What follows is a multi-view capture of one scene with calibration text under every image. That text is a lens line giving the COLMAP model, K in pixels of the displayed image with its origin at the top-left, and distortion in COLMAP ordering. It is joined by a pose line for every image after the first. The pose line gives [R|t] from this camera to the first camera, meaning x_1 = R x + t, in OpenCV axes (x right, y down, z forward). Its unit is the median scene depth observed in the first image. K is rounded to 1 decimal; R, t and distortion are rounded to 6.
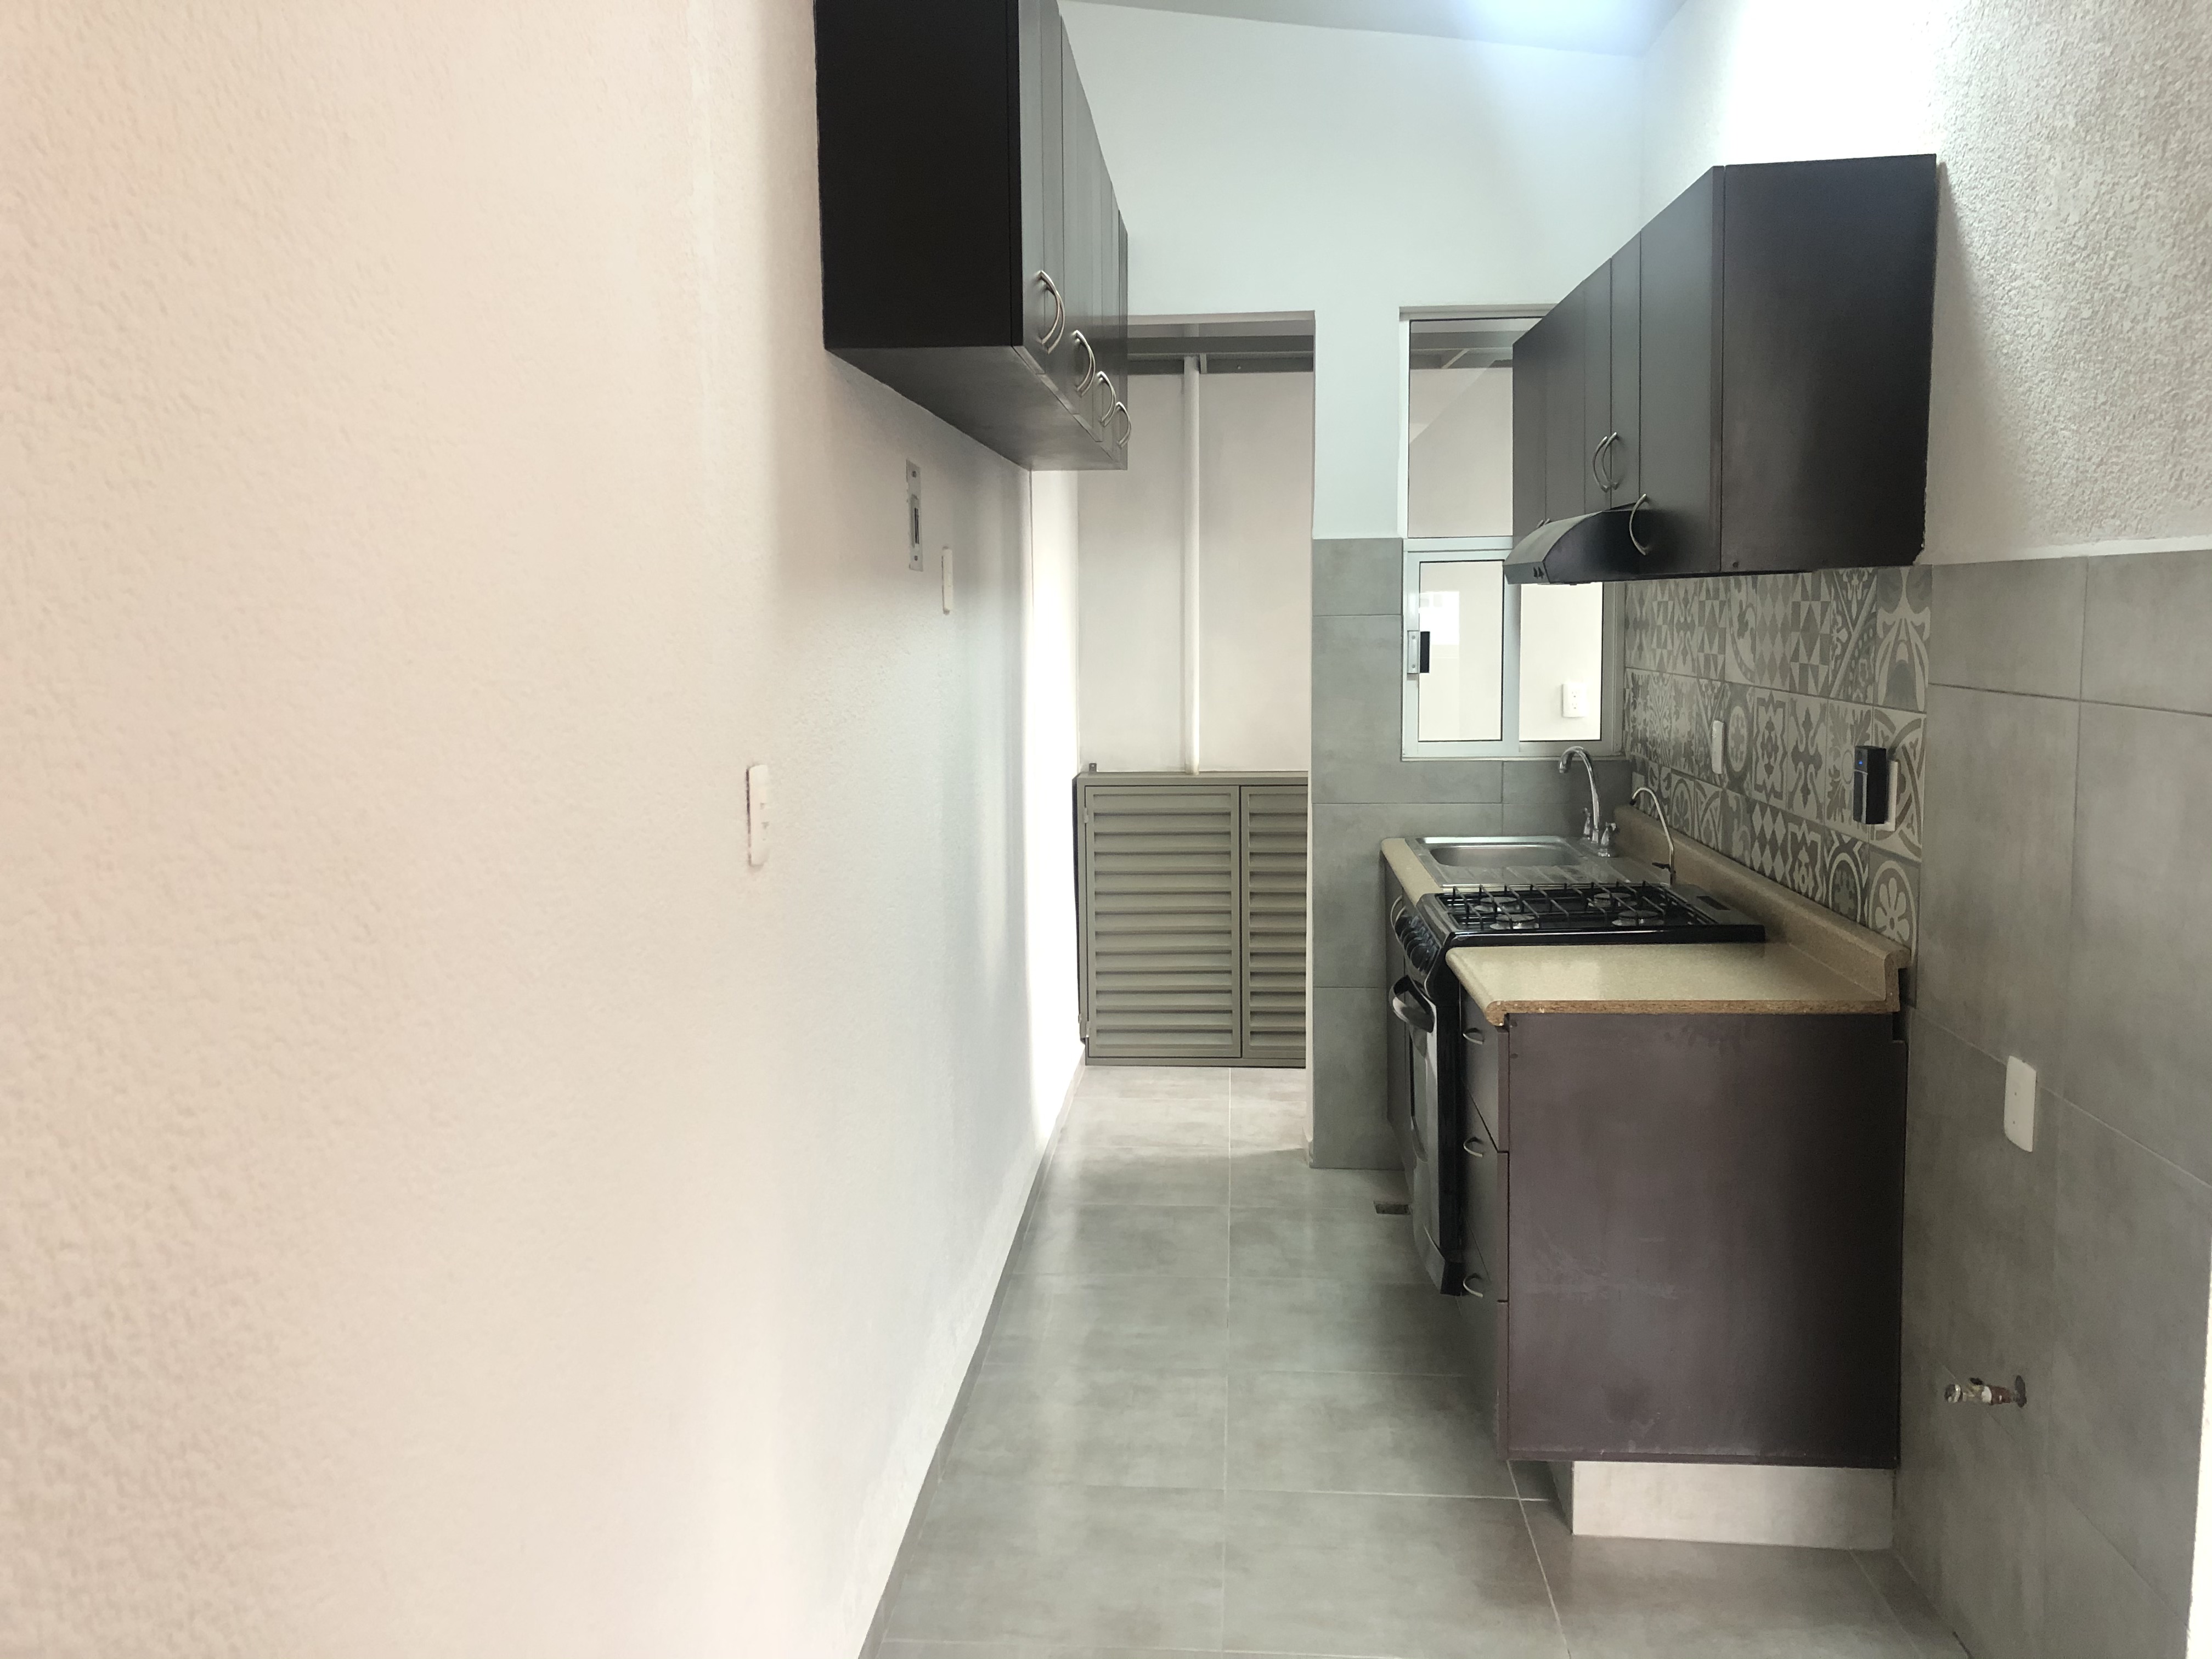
lens RADIAL K [[1828.5, 0, 1106.0], [0, 1828.5, 829.5], [0, 0, 1]] dist [0.074107, -0.158943]
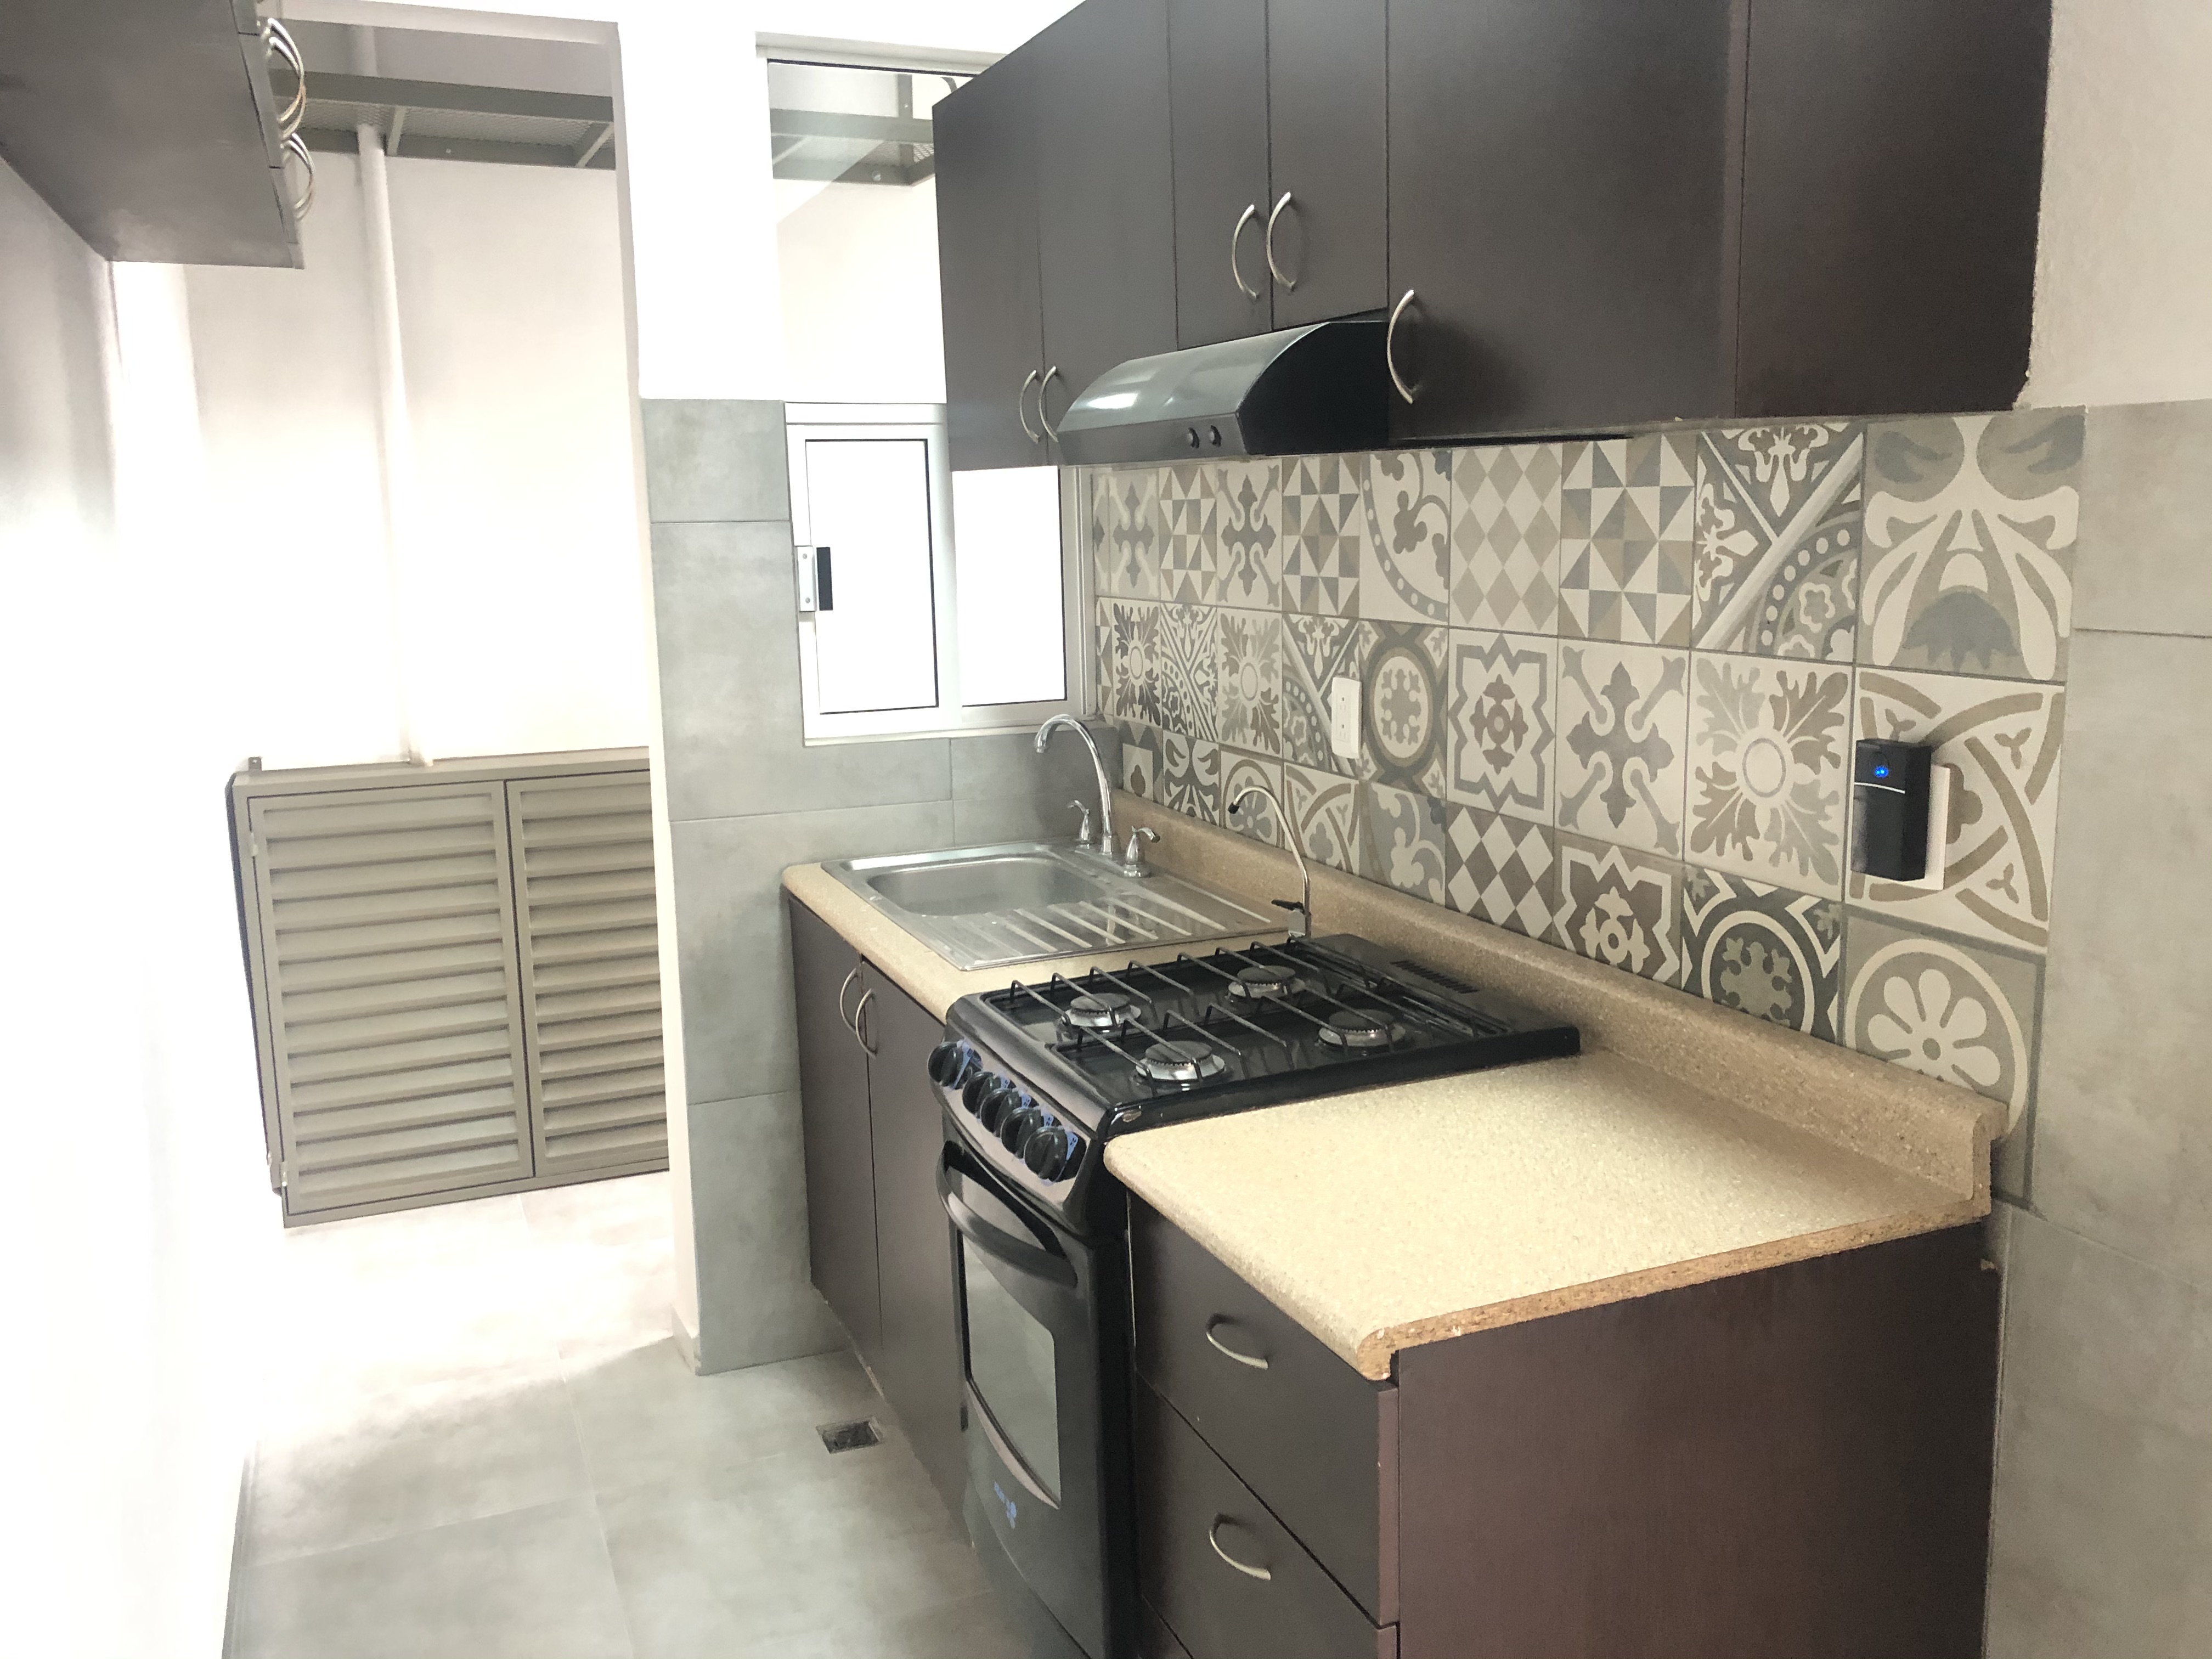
lens RADIAL K [[1828.5, 0, 1106.0], [0, 1828.5, 829.5], [0, 0, 1]] dist [0.074107, -0.158943]
pose [[0.897772, -0.078812, 0.433353, -0.033362], [0.059365, 0.996535, 0.058251, -0.048024], [-0.436442, -0.026570, 0.899340, 0.442085]]
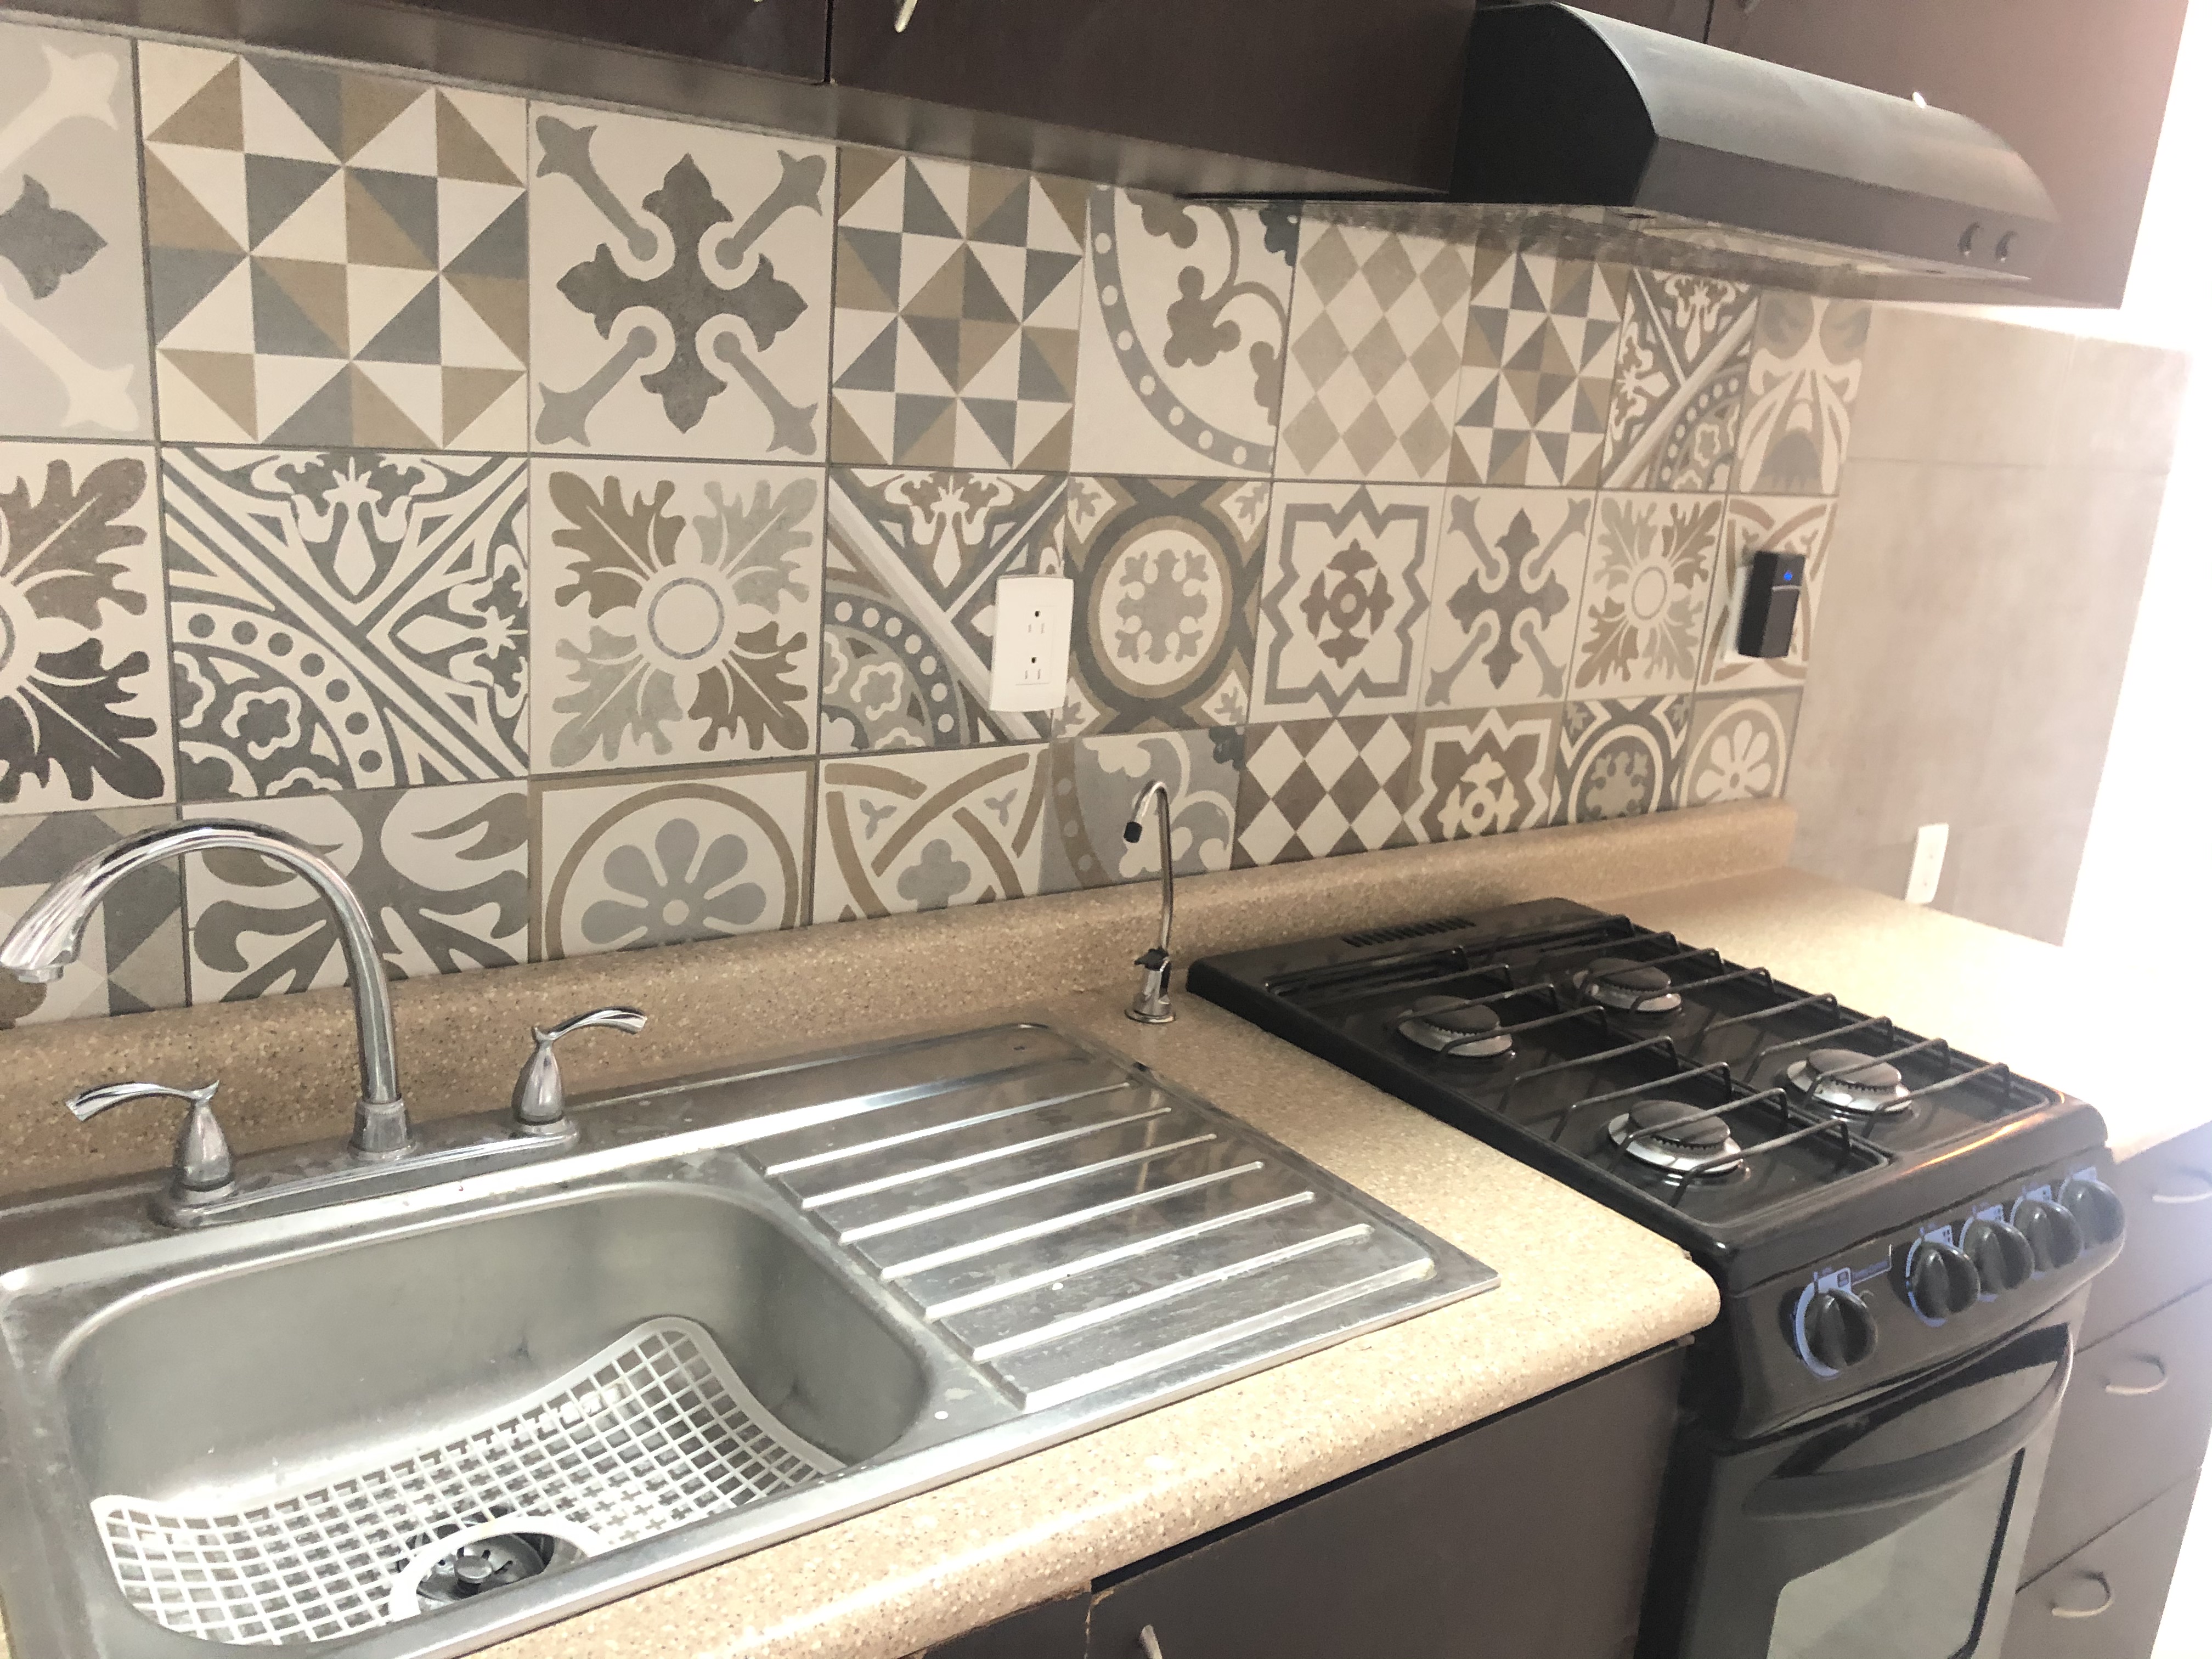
lens RADIAL K [[1803.8, 0, 1106.0], [0, 1803.8, 829.5], [0, 0, 1]] dist [0.137445, -0.357569]
pose [[-0.655139, -0.222574, 0.721979, 0.035966], [0.024125, 0.948970, 0.314443, -0.127142], [-0.755123, 0.223421, -0.616338, 1.225838]]
